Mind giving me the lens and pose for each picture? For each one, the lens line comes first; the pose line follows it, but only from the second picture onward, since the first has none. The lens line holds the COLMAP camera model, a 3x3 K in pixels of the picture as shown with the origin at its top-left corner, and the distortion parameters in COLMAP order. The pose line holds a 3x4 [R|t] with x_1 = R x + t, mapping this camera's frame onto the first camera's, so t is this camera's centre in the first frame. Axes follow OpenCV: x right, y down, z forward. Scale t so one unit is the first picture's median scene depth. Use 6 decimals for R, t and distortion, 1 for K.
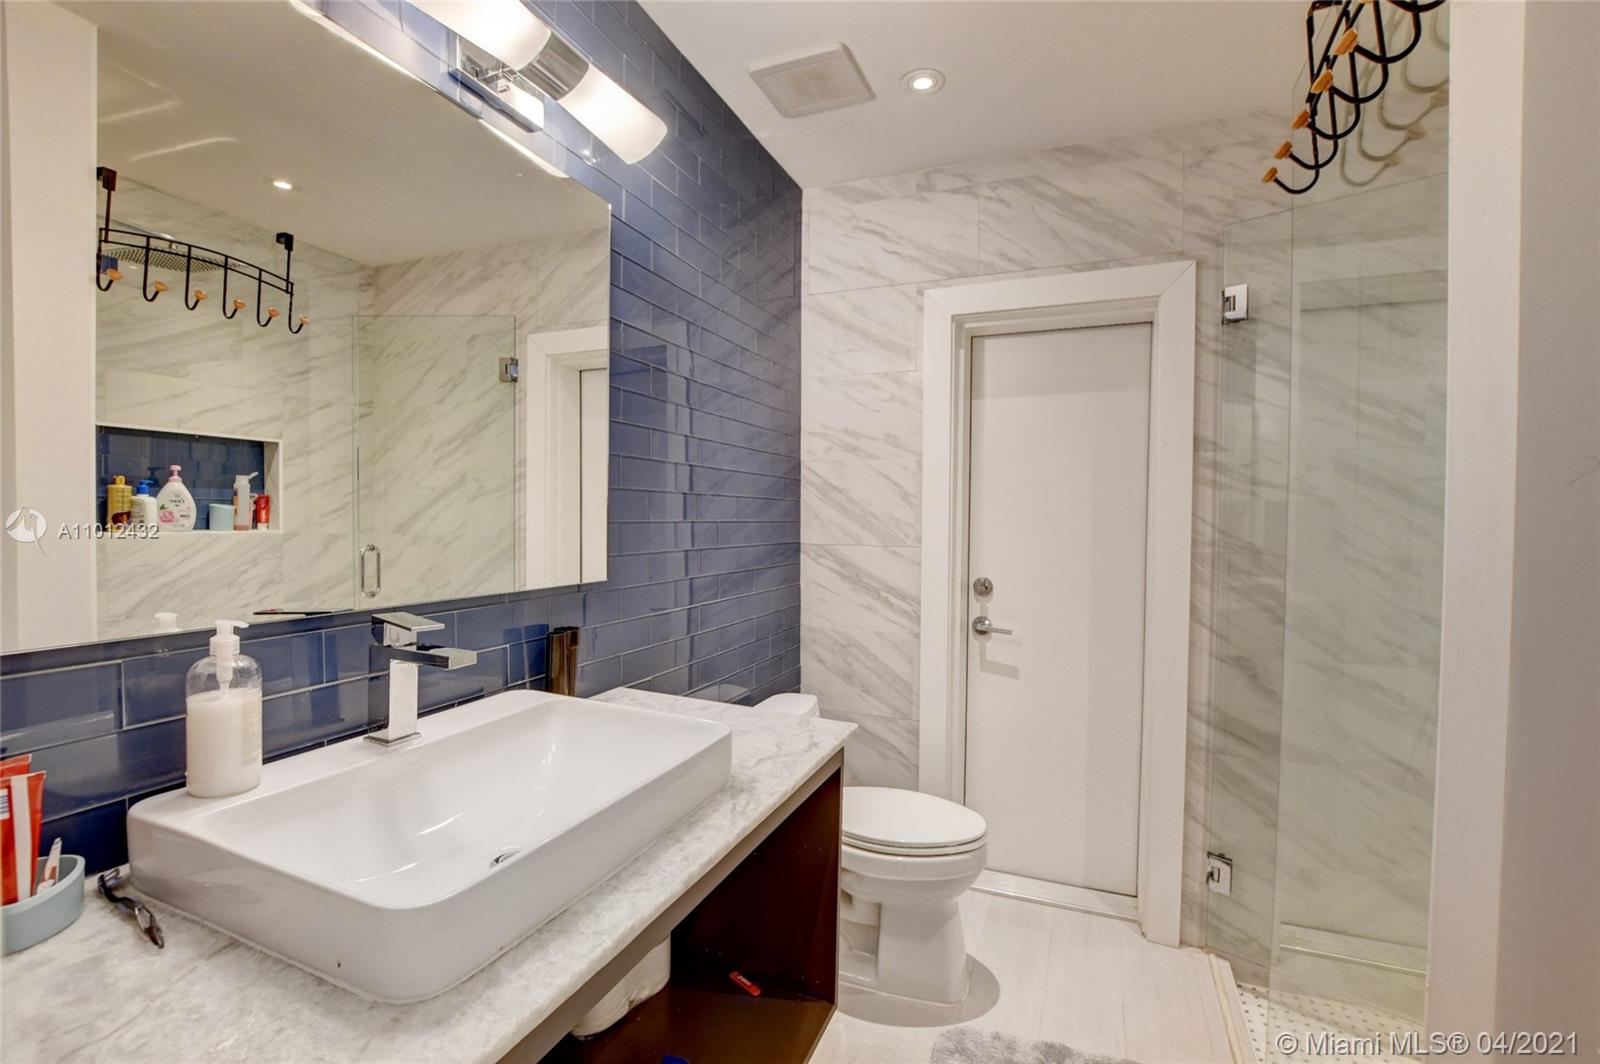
lens RADIAL K [[703.4, 0, 796.3], [0, 703.4, 532.2], [0, 0, 1]] dist [-0.030659, 0.002540]
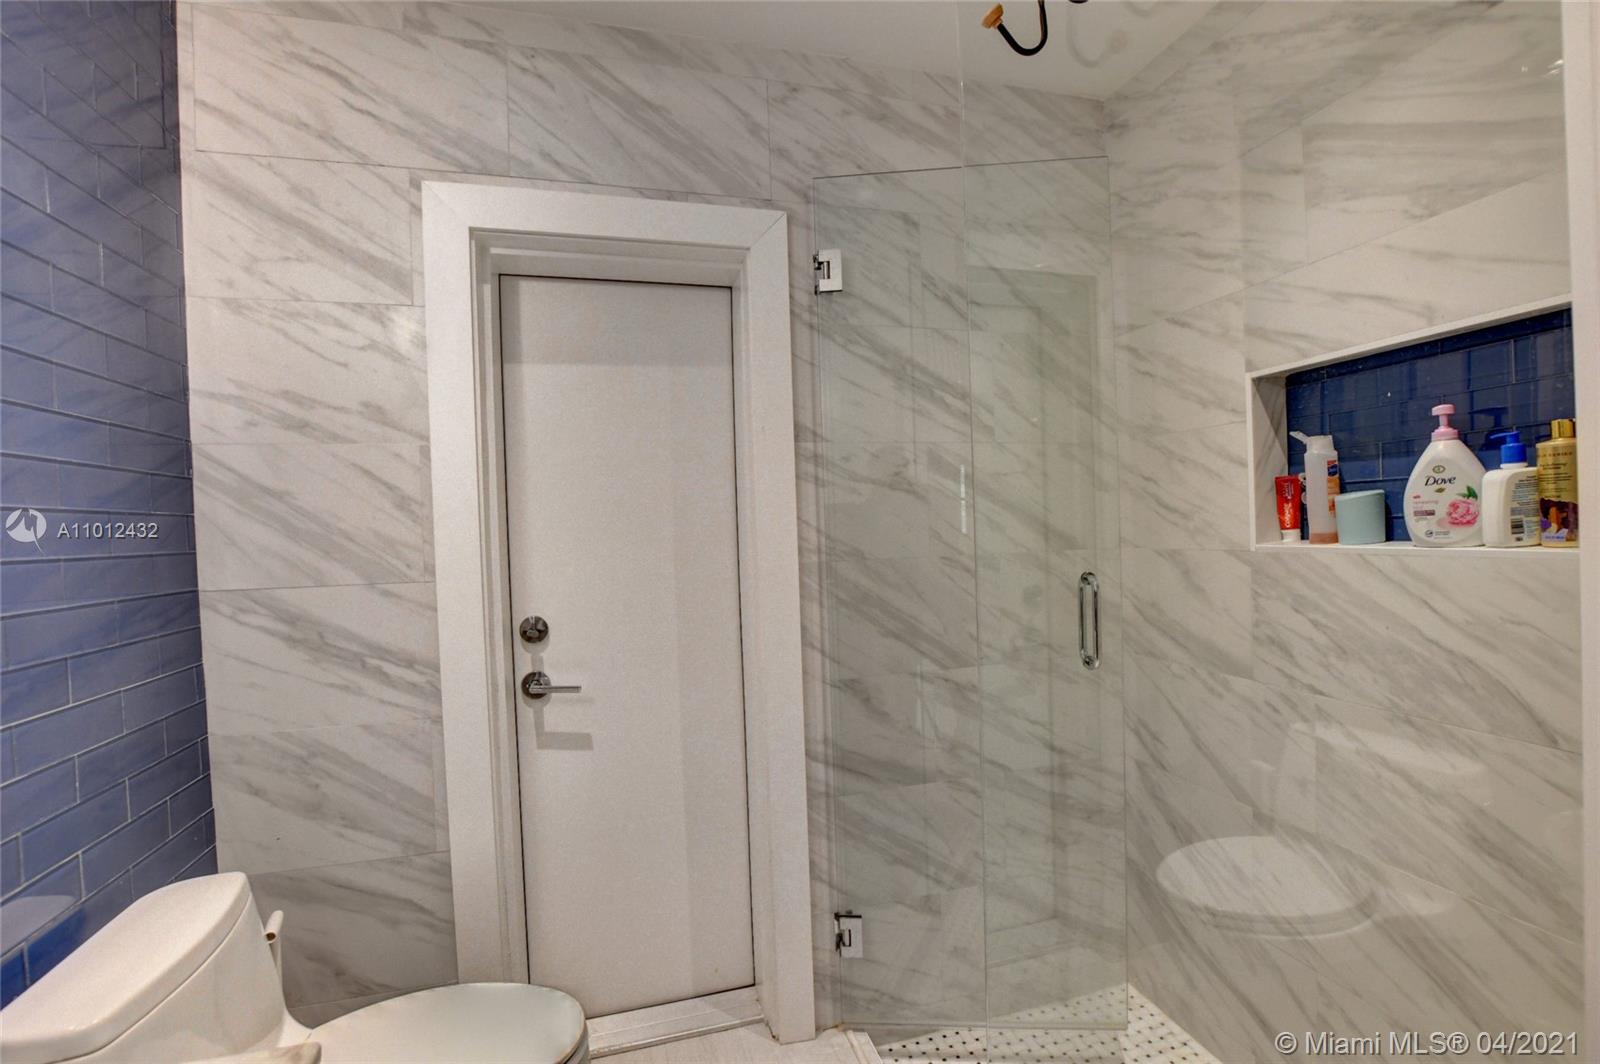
lens RADIAL K [[703.4, 0, 811.1], [0, 703.4, 533.6], [0, 0, 1]] dist [-0.030659, 0.002540]
pose [[0.776123, -0.045902, 0.628909, 0.047094], [0.050384, 0.998672, 0.010711, -0.012268], [-0.628566, 0.023374, 0.777405, 0.296491]]
